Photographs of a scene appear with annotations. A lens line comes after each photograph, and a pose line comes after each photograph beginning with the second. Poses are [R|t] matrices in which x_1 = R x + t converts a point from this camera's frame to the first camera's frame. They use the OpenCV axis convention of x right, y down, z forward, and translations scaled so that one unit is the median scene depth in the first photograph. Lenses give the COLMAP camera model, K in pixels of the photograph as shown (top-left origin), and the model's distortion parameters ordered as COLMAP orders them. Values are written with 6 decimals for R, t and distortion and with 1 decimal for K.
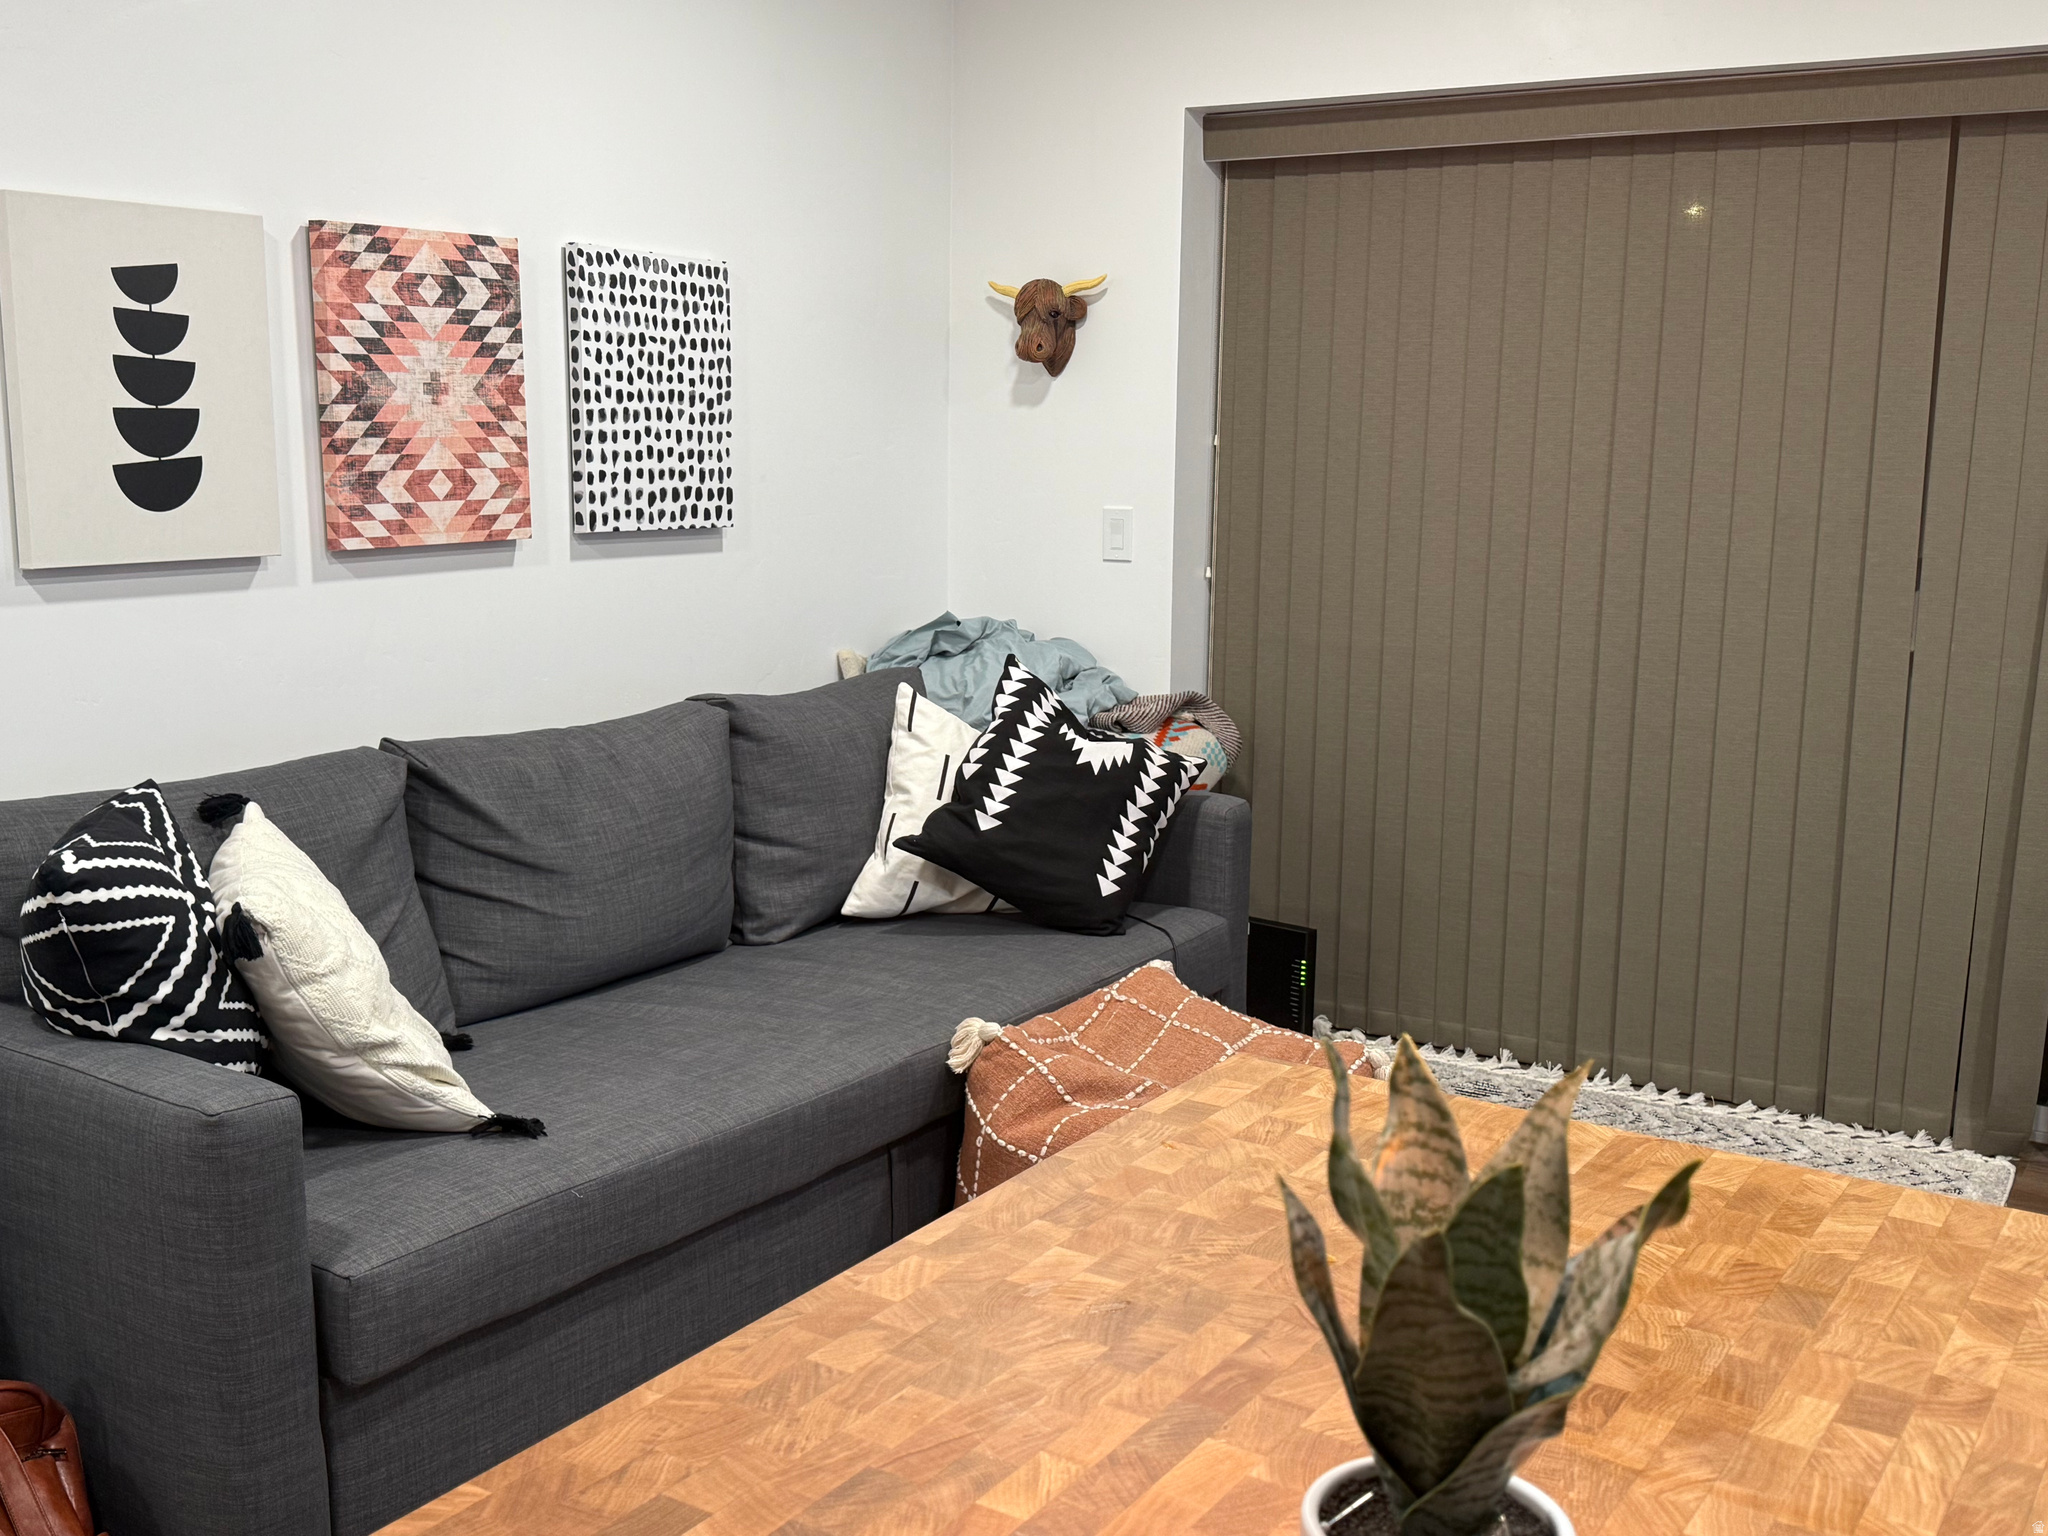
lens RADIAL K [[2060.2, 0, 1024.0], [0, 2060.2, 768.0], [0, 0, 1]] dist [0.181417, -0.331495]
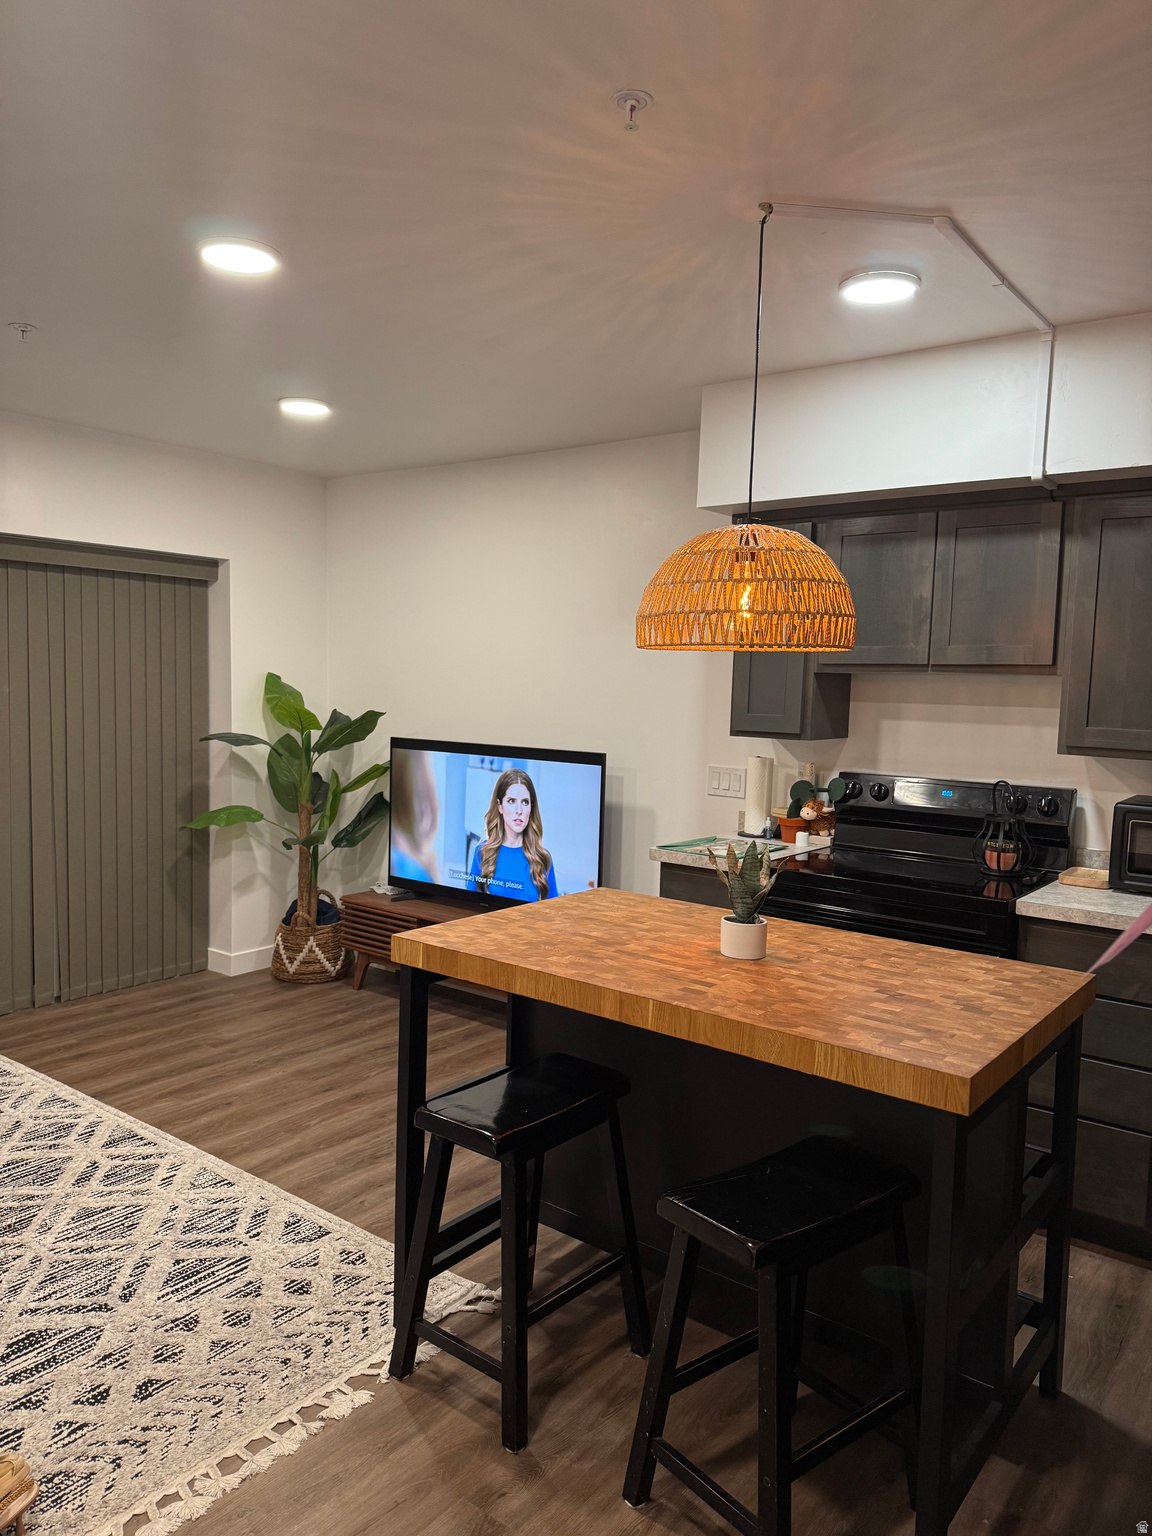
lens RADIAL K [[1073.6, 0, 560.0], [0, 1073.6, 762.1], [0, 0, 1]] dist [0.136146, -0.167123]
pose [[0.102869, -0.087439, 0.990844, -0.657849], [0.144528, 0.986872, 0.072084, -0.089104], [-0.984139, 0.135789, 0.114156, 0.250137]]
